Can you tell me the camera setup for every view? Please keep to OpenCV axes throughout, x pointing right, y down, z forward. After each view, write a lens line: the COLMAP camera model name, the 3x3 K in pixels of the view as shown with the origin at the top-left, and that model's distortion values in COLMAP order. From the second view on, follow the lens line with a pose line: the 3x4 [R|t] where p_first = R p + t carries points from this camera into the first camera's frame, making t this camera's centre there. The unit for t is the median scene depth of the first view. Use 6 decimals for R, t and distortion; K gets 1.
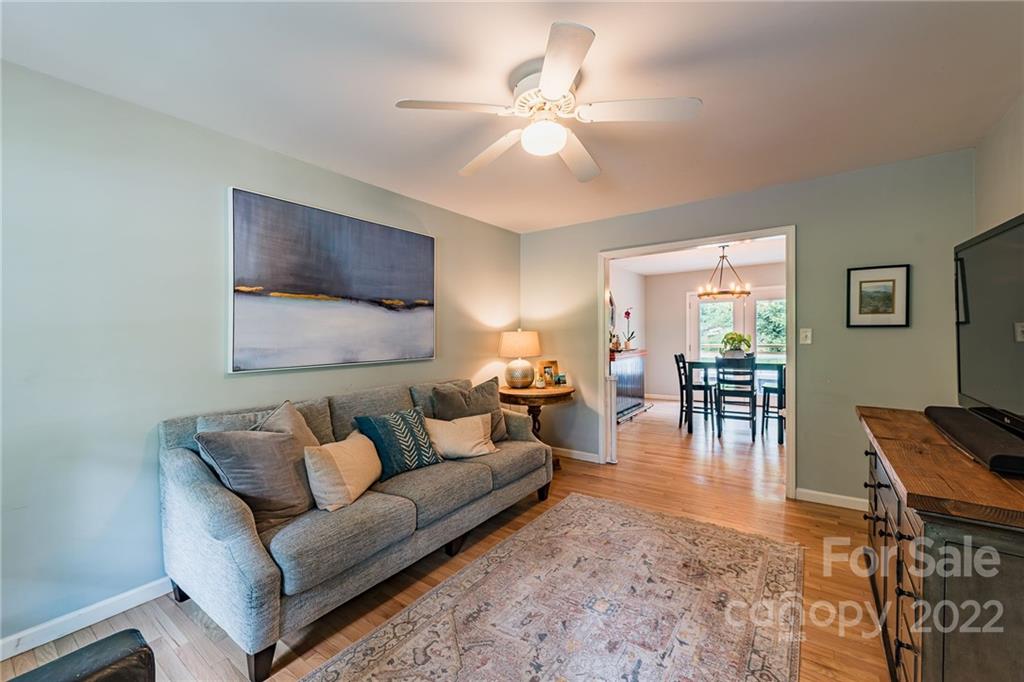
lens RADIAL K [[416.9, 0, 508.7], [0, 416.9, 341.1], [0, 0, 1]] dist [0.004938, -0.003340]
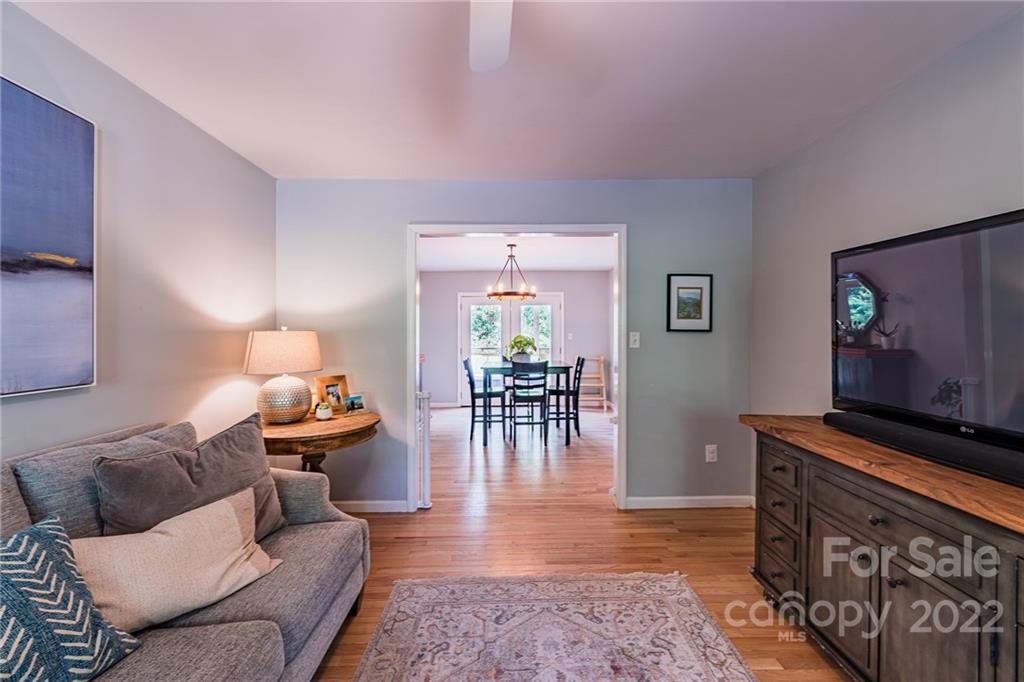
lens RADIAL K [[416.9, 0, 517.2], [0, 416.9, 343.2], [0, 0, 1]] dist [0.004938, -0.003340]
pose [[0.799738, -0.002858, 0.600342, -0.086660], [0.002648, 0.999996, 0.001234, -0.006005], [-0.600343, 0.000603, 0.799743, 0.371629]]
